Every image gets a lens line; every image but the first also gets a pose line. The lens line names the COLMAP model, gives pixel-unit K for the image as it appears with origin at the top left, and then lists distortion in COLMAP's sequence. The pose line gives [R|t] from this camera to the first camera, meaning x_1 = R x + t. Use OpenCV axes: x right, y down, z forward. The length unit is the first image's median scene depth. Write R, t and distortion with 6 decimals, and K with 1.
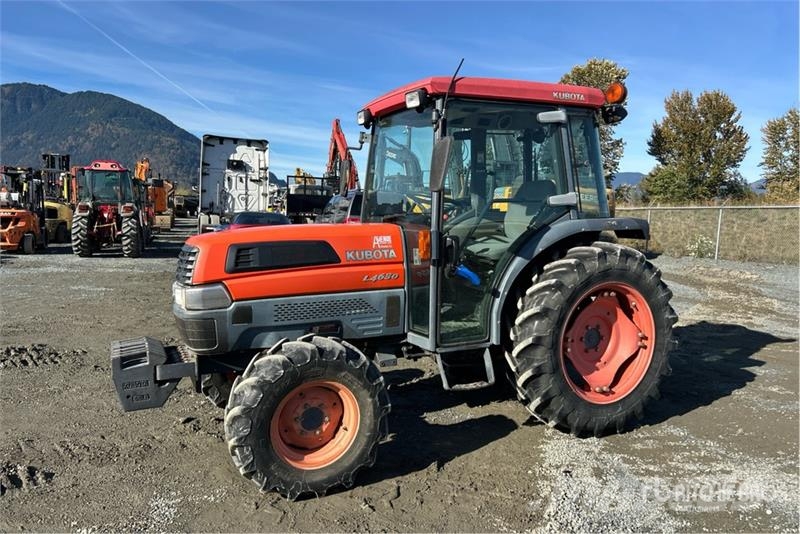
lens RADIAL K [[587.8, 0, 409.1], [0, 587.8, 257.5], [0, 0, 1]] dist [0.055044, -0.068723]
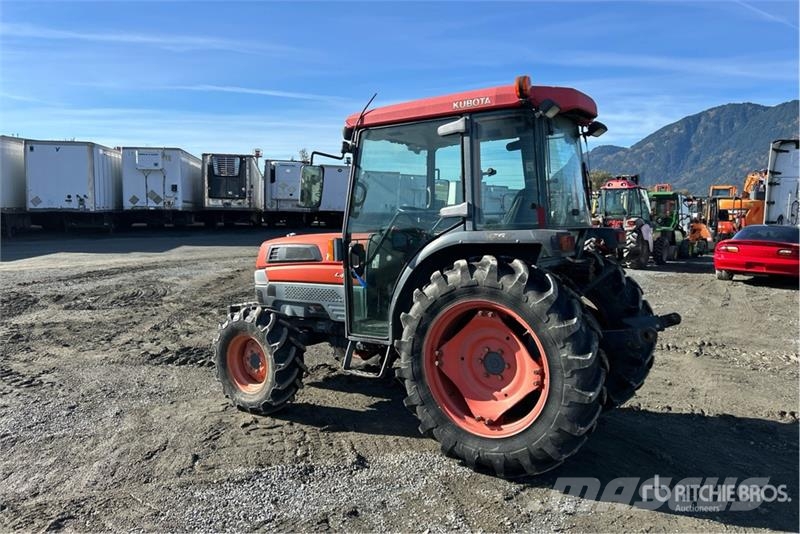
lens RADIAL K [[592.1, 0, 400.4], [0, 592.1, 242.4], [0, 0, 1]] dist [0.035169, -0.001355]
pose [[0.500991, 0.021698, -0.865181, 1.093626], [-0.065762, 0.997750, -0.013058, -0.026918], [0.862951, 0.063437, 0.501290, 0.446715]]
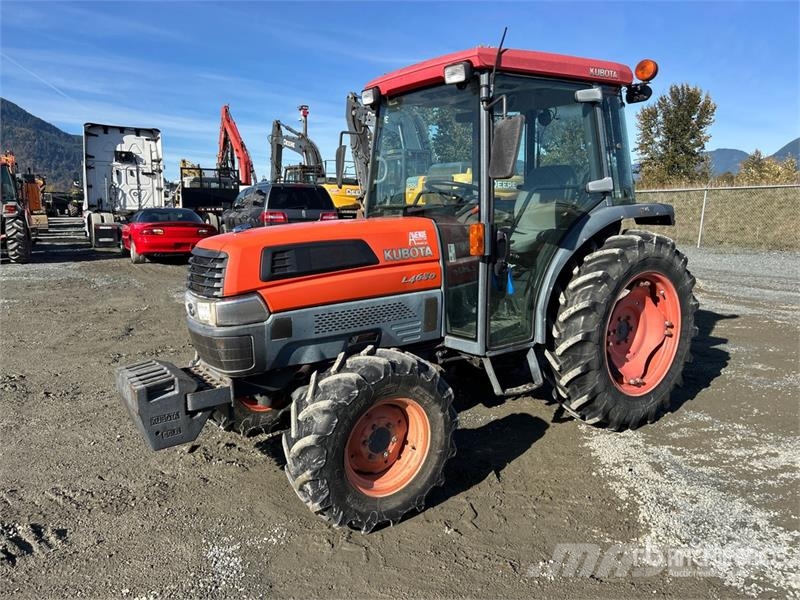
lens RADIAL K [[589.2, 0, 394.1], [0, 589.2, 295.0], [0, 0, 1]] dist [0.066960, -0.087853]
pose [[0.987412, -0.049481, 0.150229, -0.218961], [0.037754, 0.996085, 0.079935, -0.013032], [-0.153596, -0.073257, 0.985414, 0.110092]]
